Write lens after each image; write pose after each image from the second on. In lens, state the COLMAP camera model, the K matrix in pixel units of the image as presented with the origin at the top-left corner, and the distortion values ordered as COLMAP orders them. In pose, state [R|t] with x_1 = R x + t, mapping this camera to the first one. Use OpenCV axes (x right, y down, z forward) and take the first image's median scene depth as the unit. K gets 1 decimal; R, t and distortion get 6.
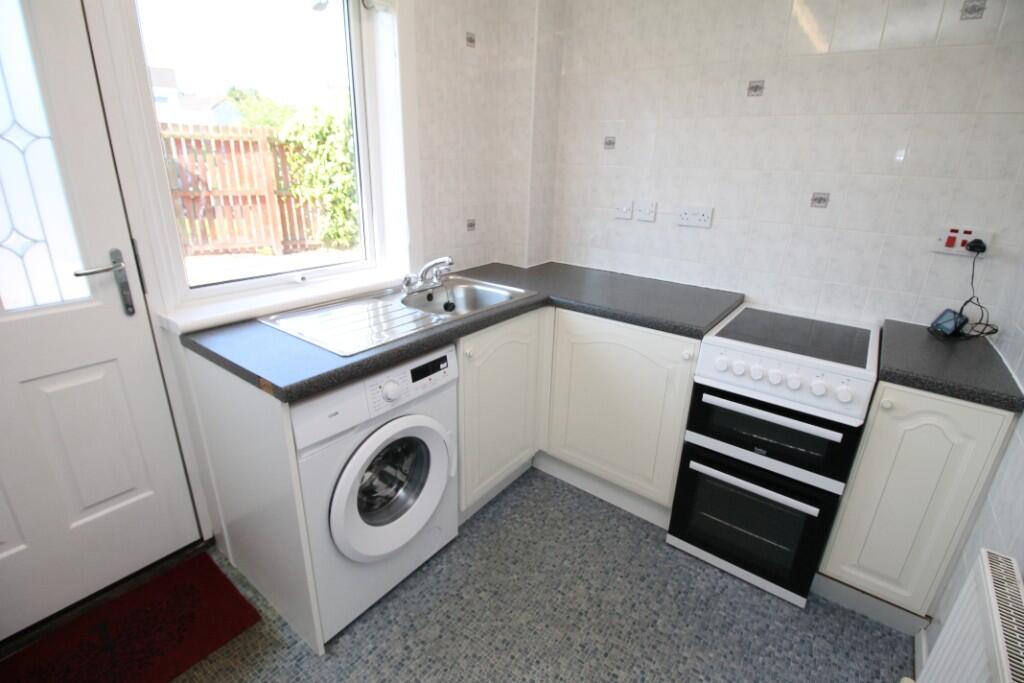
lens RADIAL K [[480.9, 0, 510.0], [0, 480.9, 331.7], [0, 0, 1]] dist [0.001010, -0.014895]
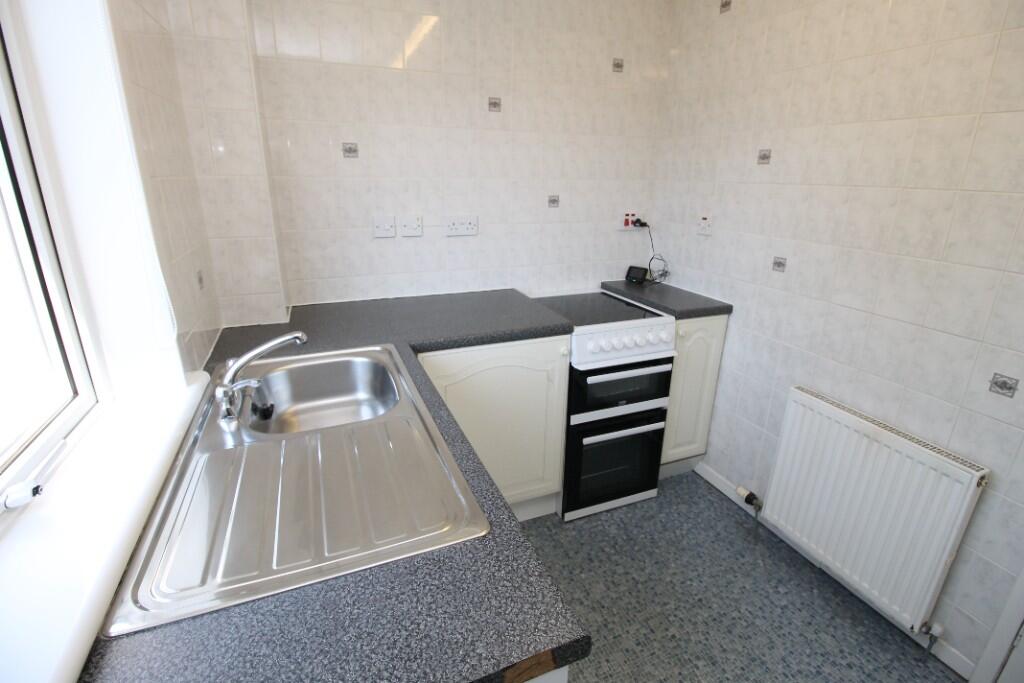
lens RADIAL K [[480.9, 0, 510.0], [0, 480.9, 331.7], [0, 0, 1]] dist [0.001010, -0.014895]
pose [[0.498594, -0.291254, 0.816441, -0.571071], [0.287547, 0.944105, 0.161193, -0.204923], [-0.817754, 0.154395, 0.554474, 0.491342]]
